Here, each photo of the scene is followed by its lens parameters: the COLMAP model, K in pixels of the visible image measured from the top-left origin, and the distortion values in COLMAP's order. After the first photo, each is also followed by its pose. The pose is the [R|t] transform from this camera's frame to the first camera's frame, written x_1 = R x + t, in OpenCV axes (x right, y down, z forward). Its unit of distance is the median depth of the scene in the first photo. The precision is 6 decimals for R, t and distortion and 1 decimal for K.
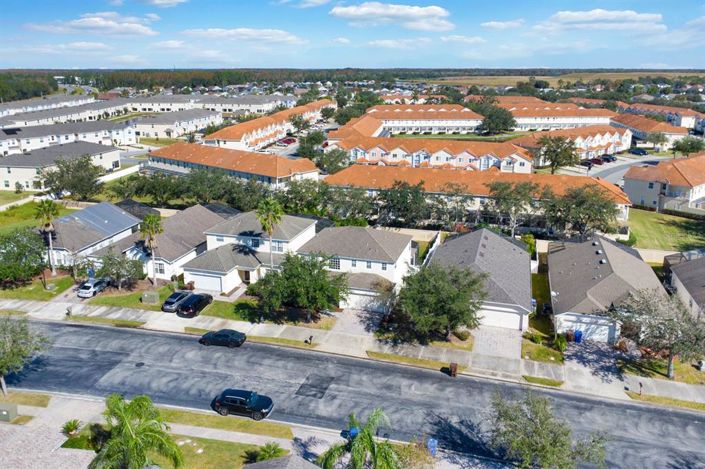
lens RADIAL K [[537.4, 0, 353.7], [0, 537.4, 214.5], [0, 0, 1]] dist [0.004930, 0.001321]
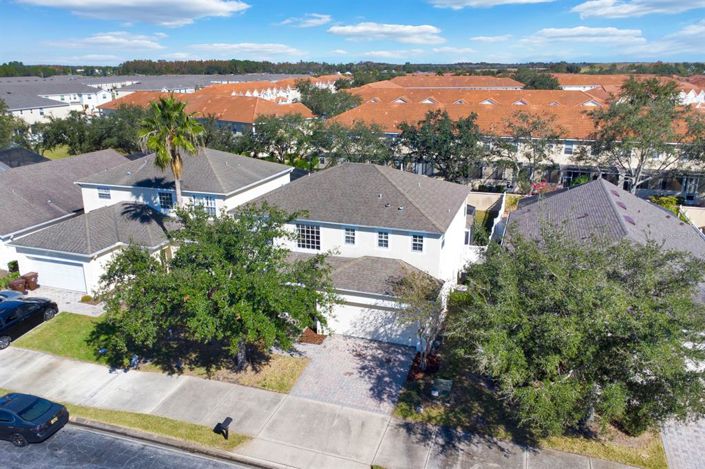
lens RADIAL K [[537.4, 0, 353.7], [0, 537.4, 214.5], [0, 0, 1]] dist [0.004930, 0.001321]
pose [[0.999323, 0.005423, -0.036376, 0.020342], [-0.005054, 0.999935, 0.010202, 0.069041], [0.036429, -0.010011, 0.999286, 0.554202]]
